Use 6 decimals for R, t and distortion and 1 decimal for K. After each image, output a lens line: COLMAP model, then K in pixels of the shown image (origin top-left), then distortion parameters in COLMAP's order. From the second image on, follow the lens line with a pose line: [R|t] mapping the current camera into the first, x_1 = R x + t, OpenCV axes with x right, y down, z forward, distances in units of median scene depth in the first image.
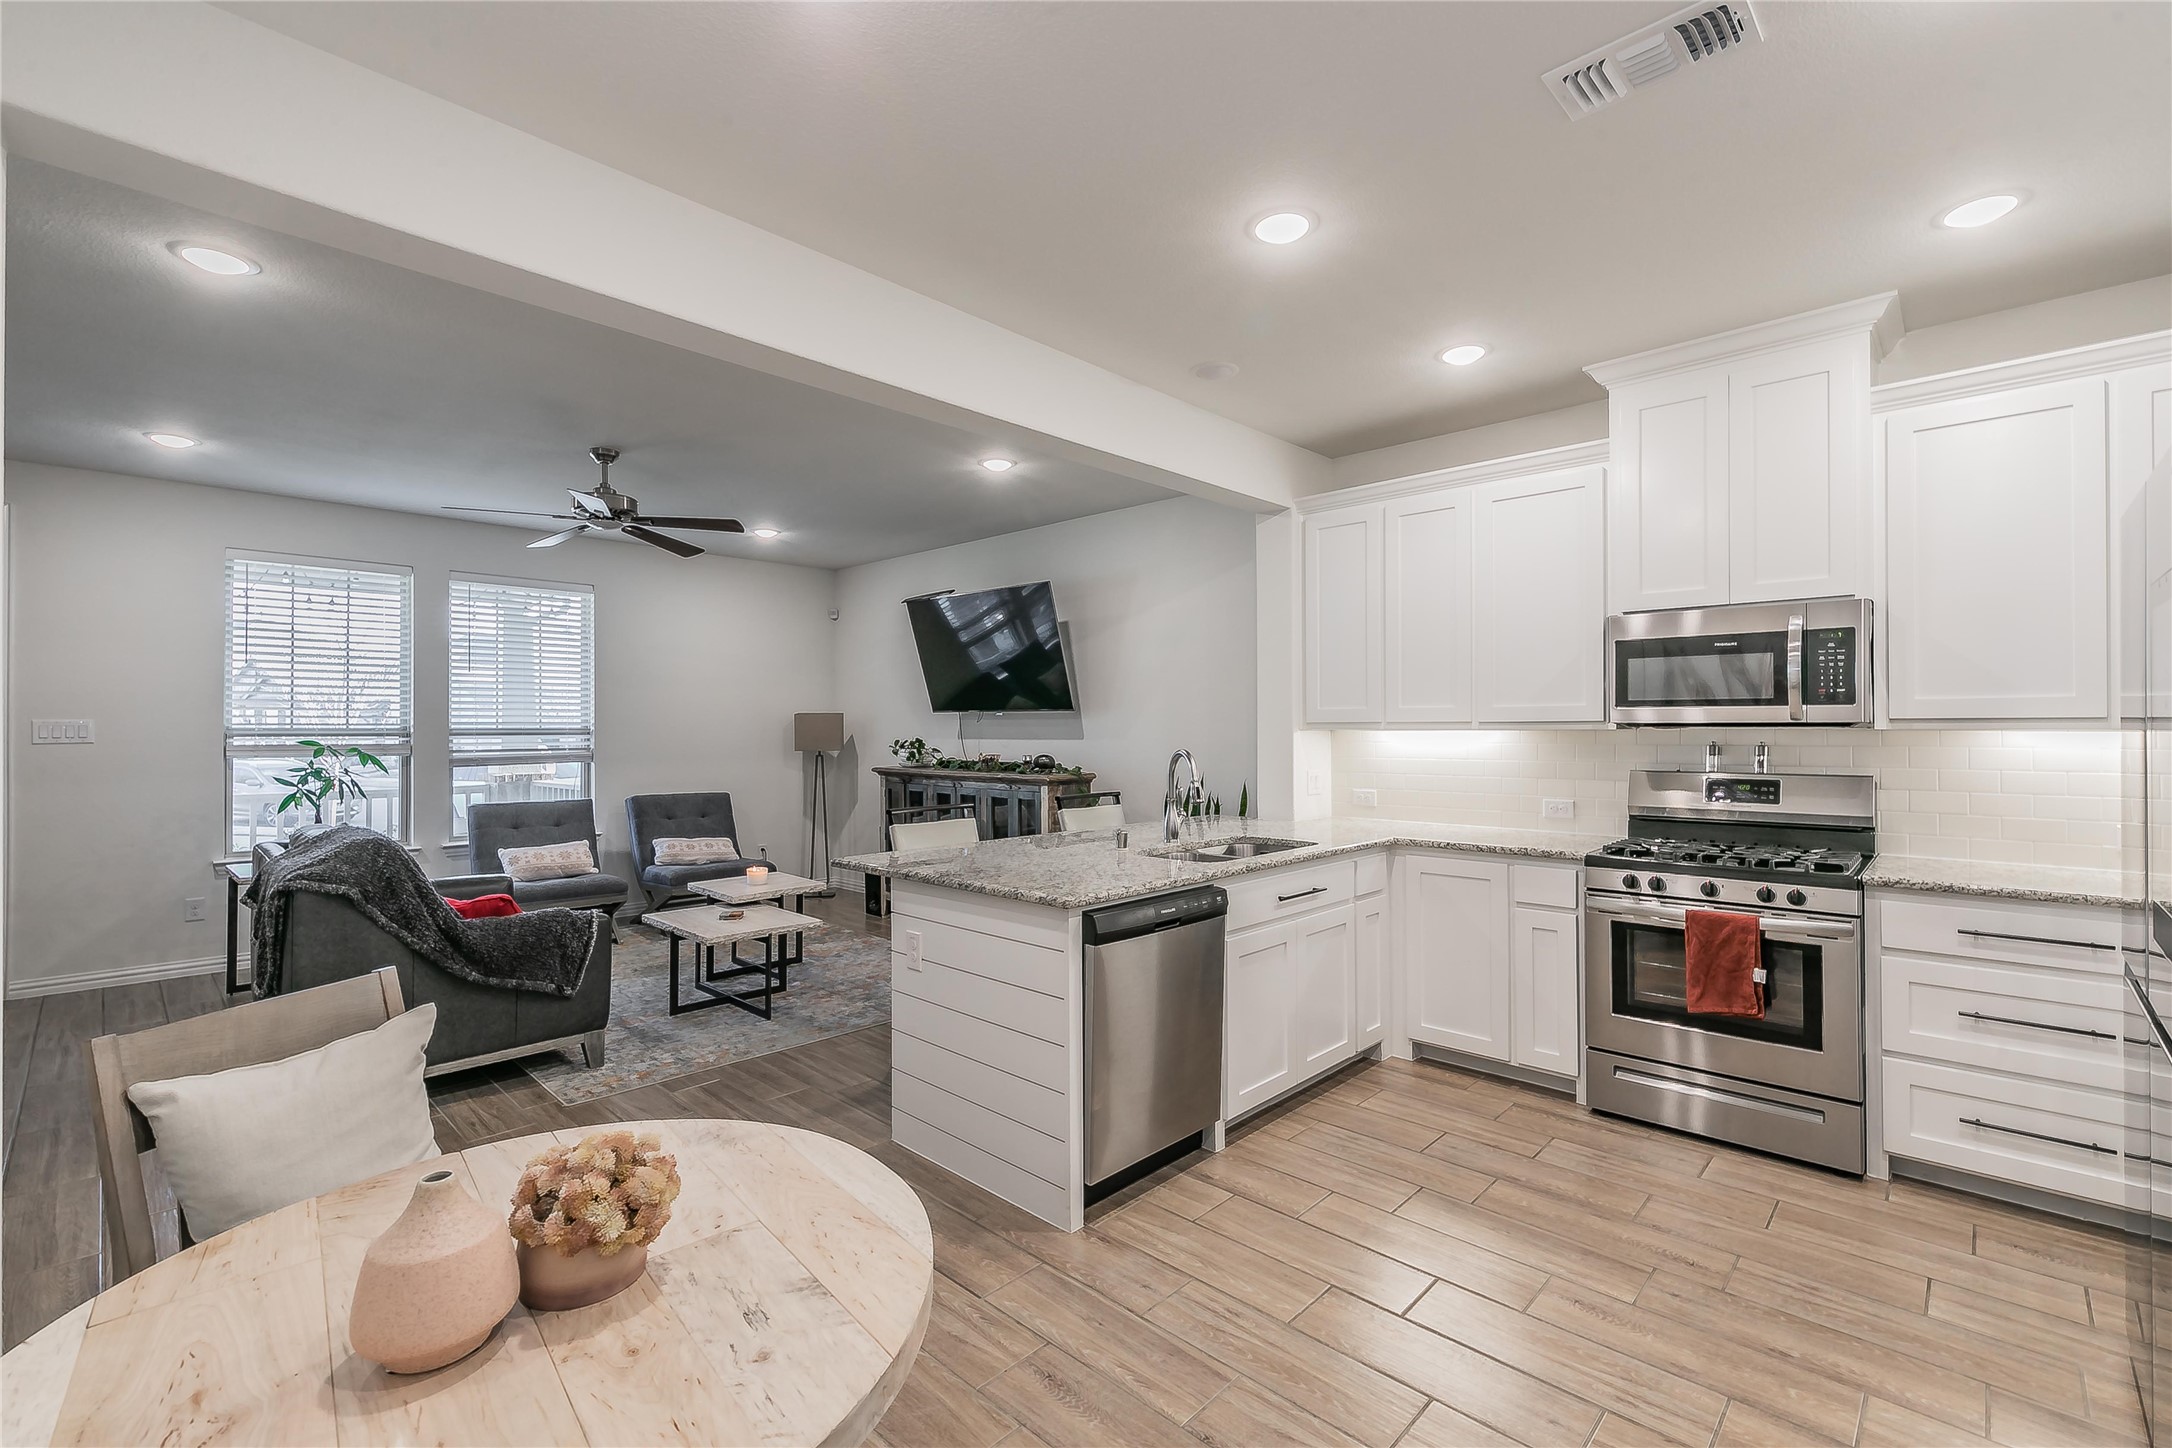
lens RADIAL K [[928.9, 0, 1093.3], [0, 928.9, 713.9], [0, 0, 1]] dist [-0.004935, -0.000107]
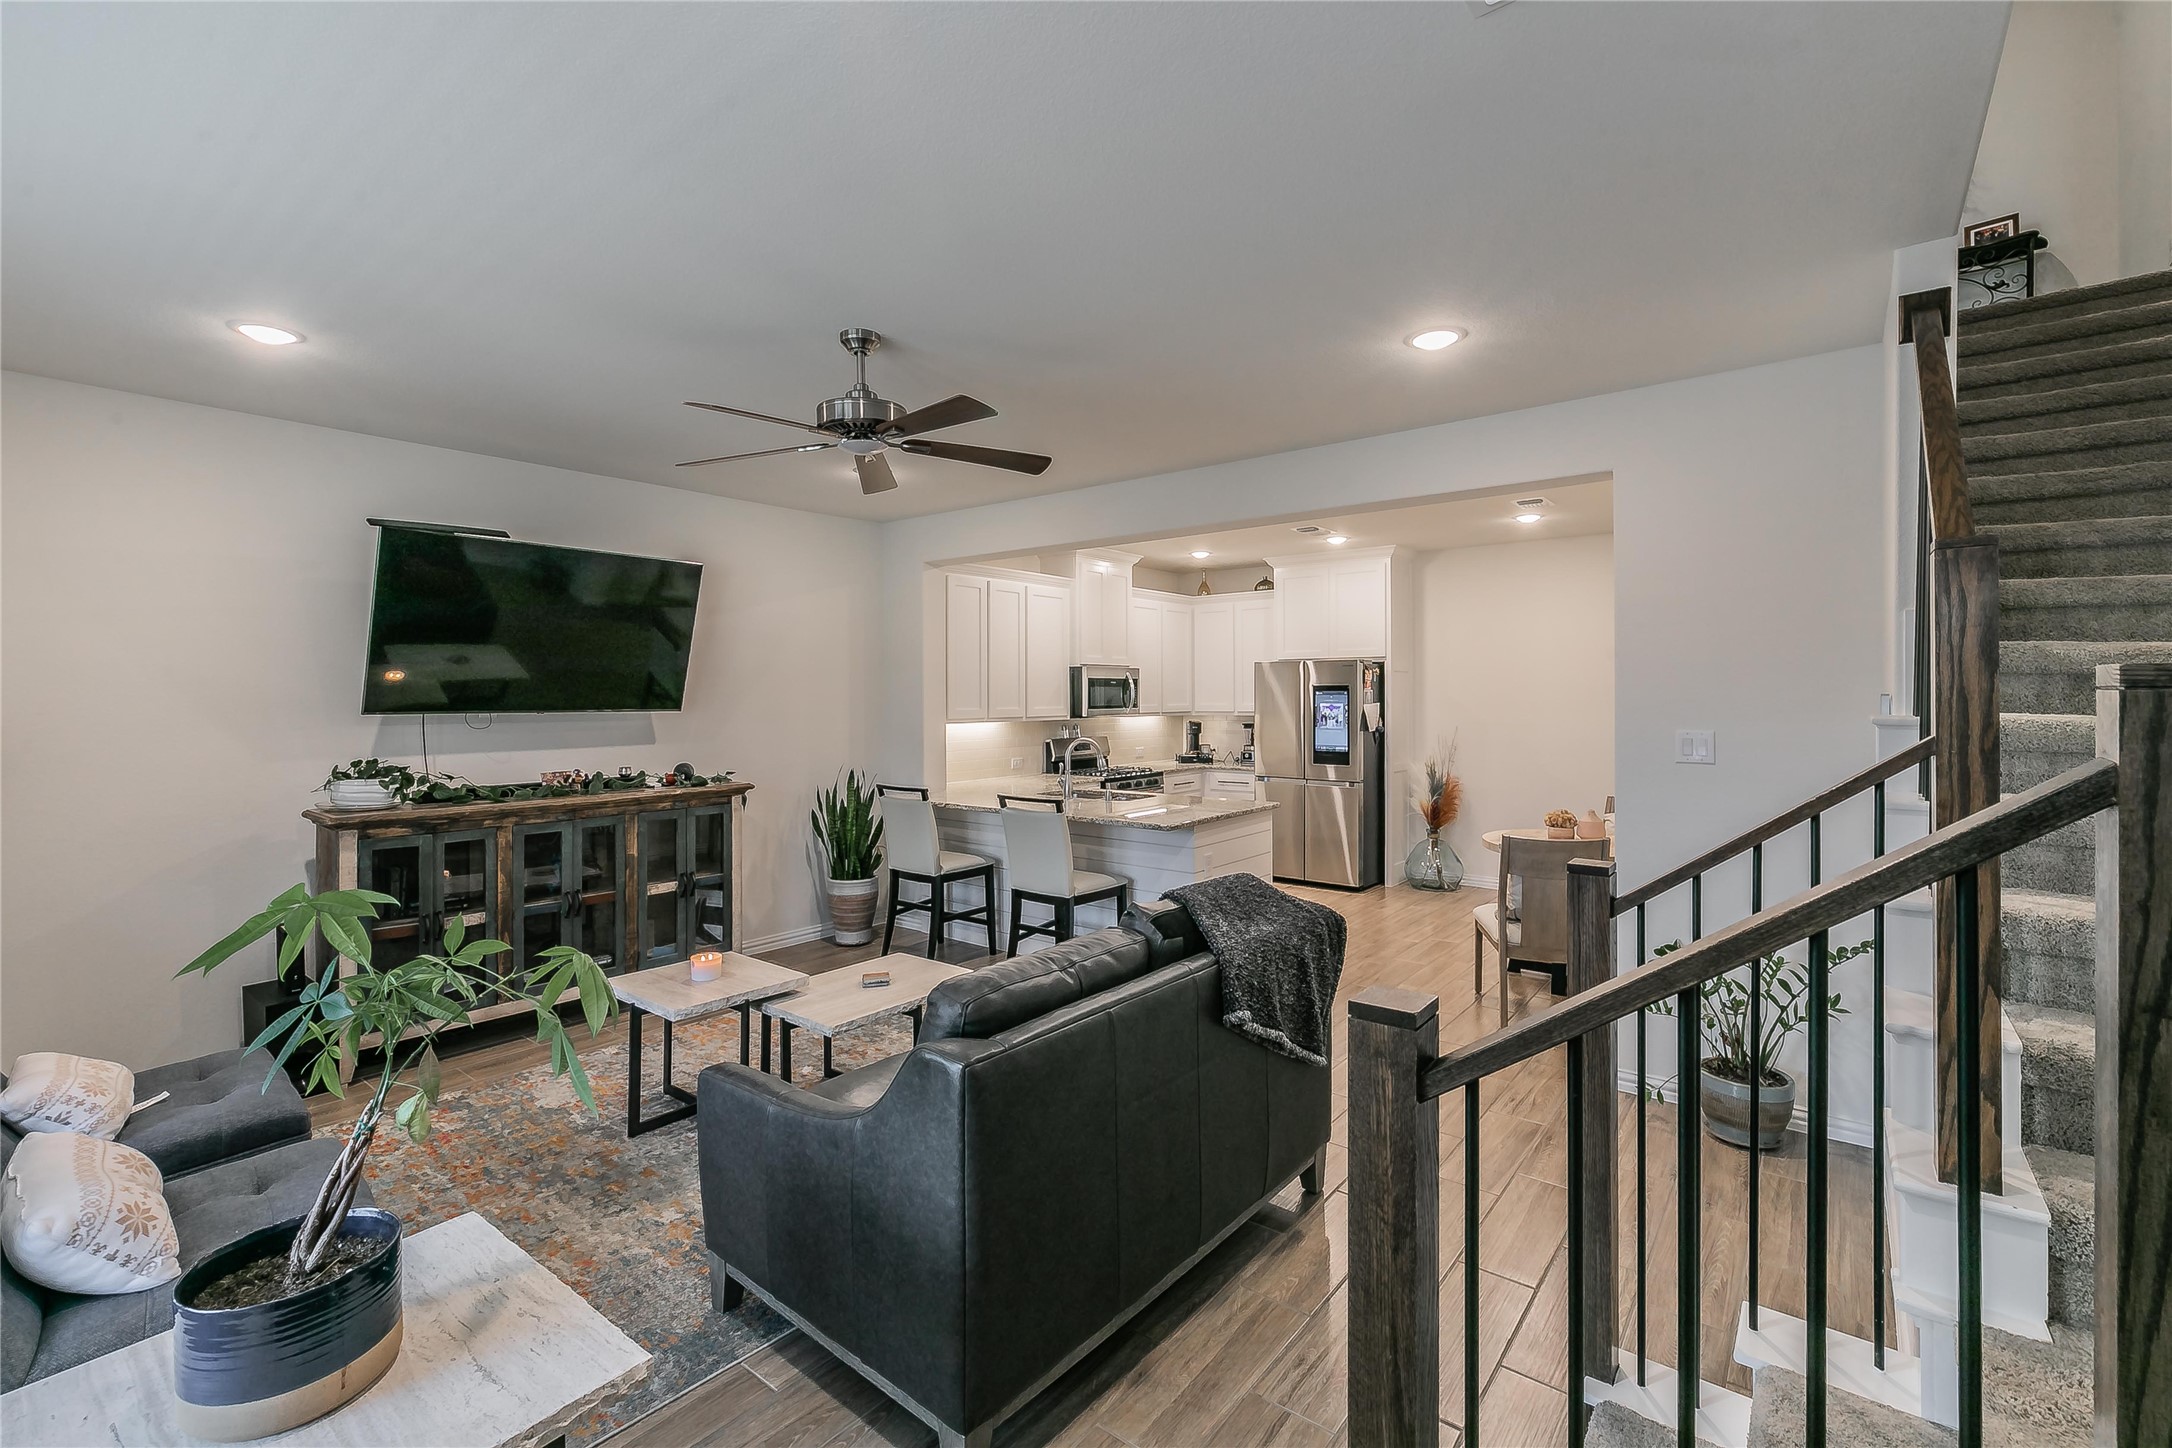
lens RADIAL K [[953.6, 0, 1090.5], [0, 953.6, 698.1], [0, 0, 1]] dist [-0.001821, -0.000424]
pose [[-0.084842, 0.002972, 0.996390, -0.968622], [-0.004549, 0.999984, -0.003370, -0.015617], [-0.996384, -0.004819, -0.084828, 0.702527]]
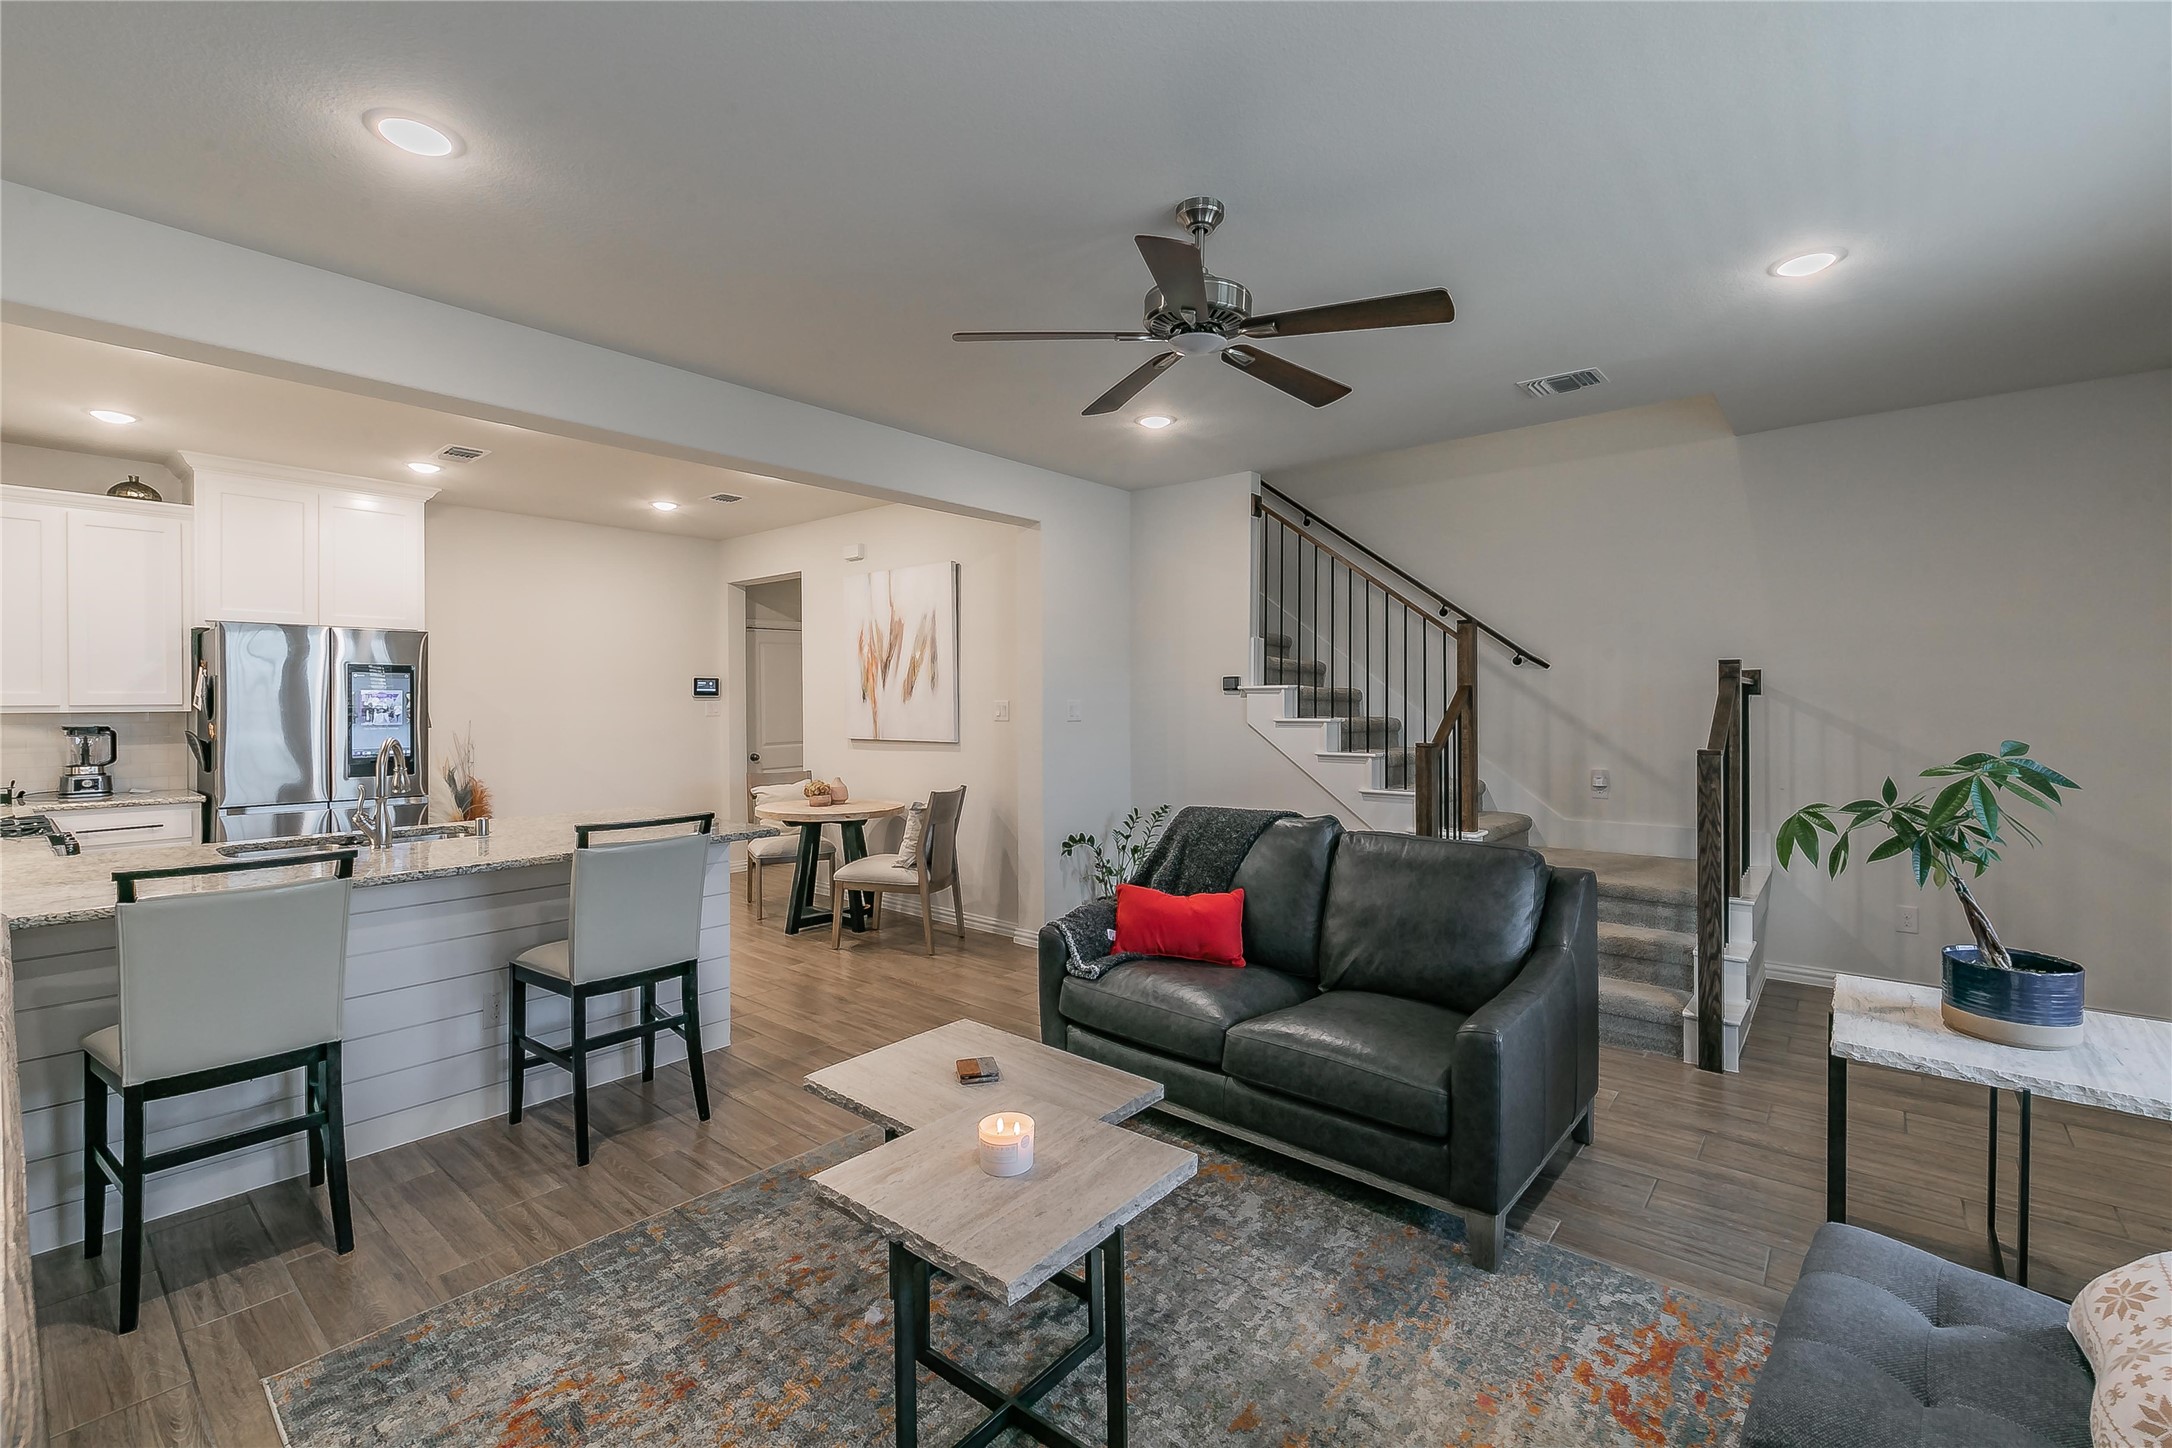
lens RADIAL K [[984.2, 0, 1043.1], [0, 984.2, 707.6], [0, 0, 1]] dist [0.001766, 0.000043]
pose [[-0.999978, 0.006599, -0.000079, -0.339879], [0.006599, 0.999976, -0.002307, 0.009452], [0.000064, -0.002308, -0.999997, 1.232895]]
